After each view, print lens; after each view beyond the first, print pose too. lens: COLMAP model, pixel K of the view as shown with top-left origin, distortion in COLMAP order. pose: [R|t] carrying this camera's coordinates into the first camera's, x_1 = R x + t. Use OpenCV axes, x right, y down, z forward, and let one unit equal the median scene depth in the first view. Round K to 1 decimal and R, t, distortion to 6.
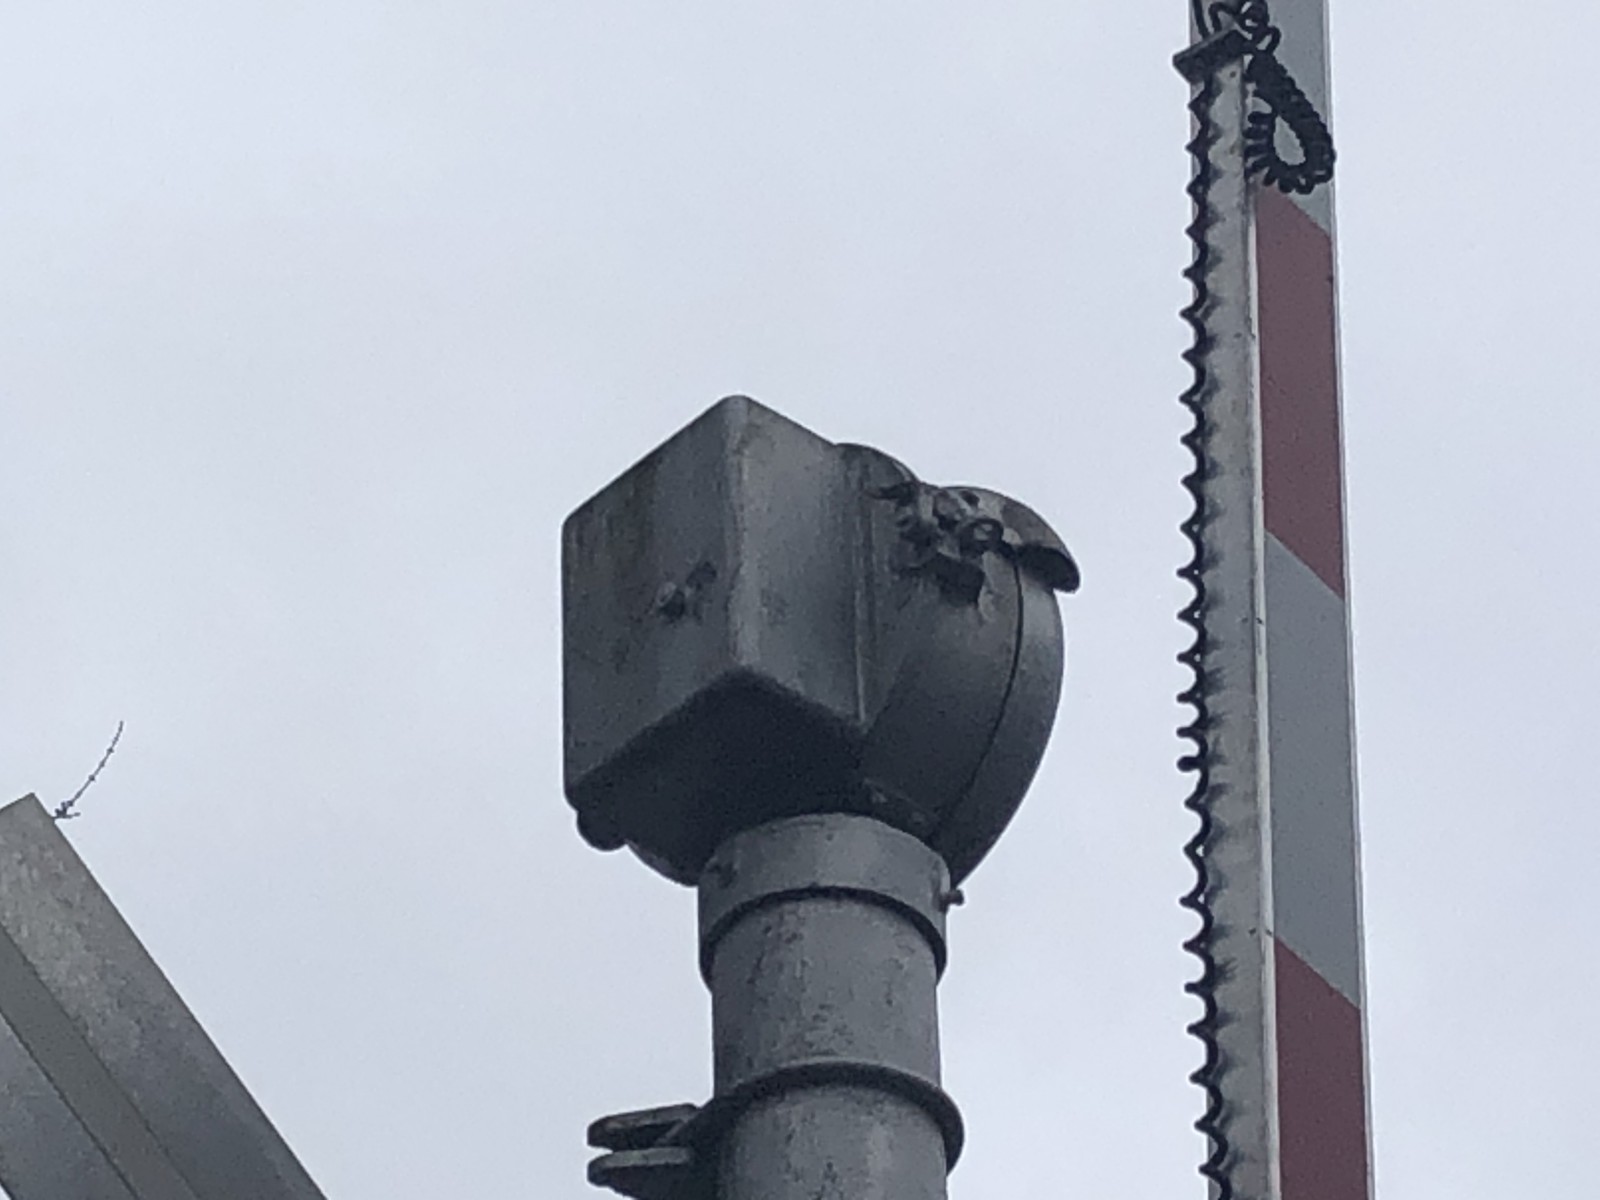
lens RADIAL K [[6394.4, 0, 800.0], [0, 6394.4, 600.0], [0, 0, 1]] dist [0.127591, 8.840685]
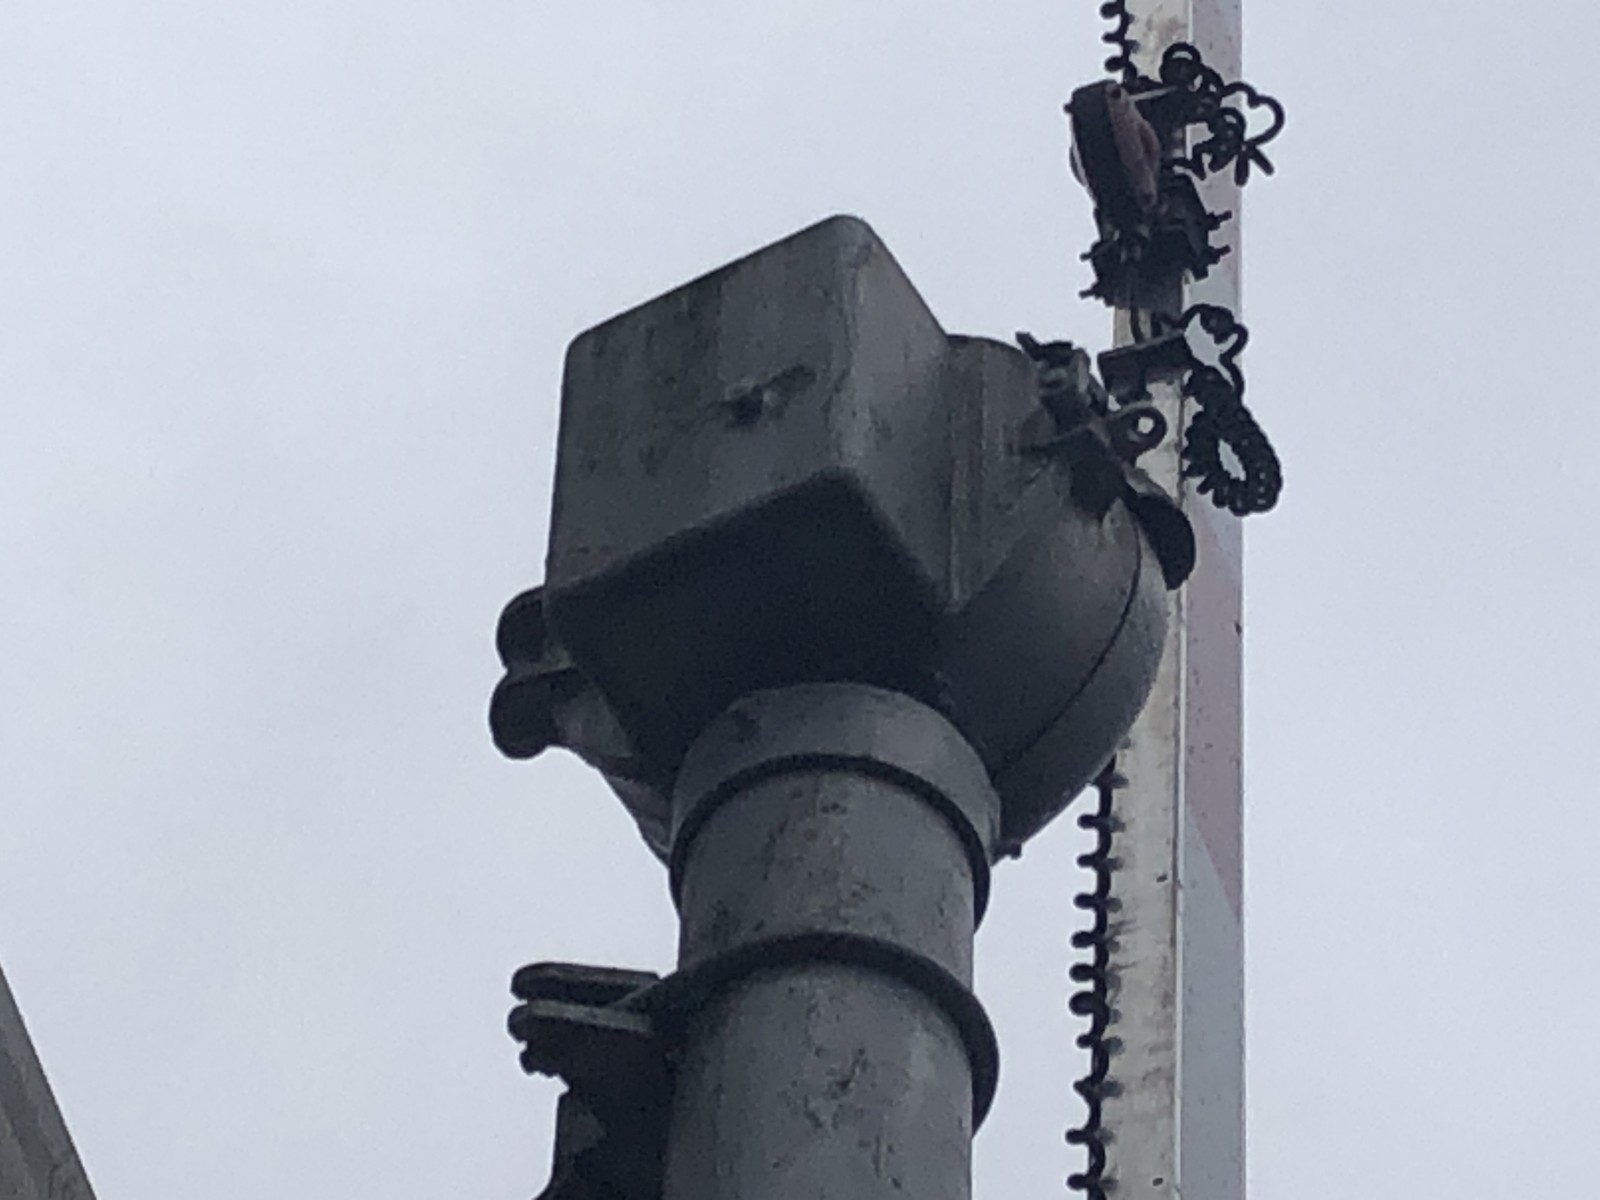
lens RADIAL K [[6394.4, 0, 800.0], [0, 6394.4, 600.0], [0, 0, 1]] dist [0.127591, 8.840685]
pose [[0.944957, 0.283634, 0.163121, -0.134787], [-0.229896, 0.930299, -0.285817, 0.245765], [-0.232819, 0.232584, 0.944299, 0.264384]]
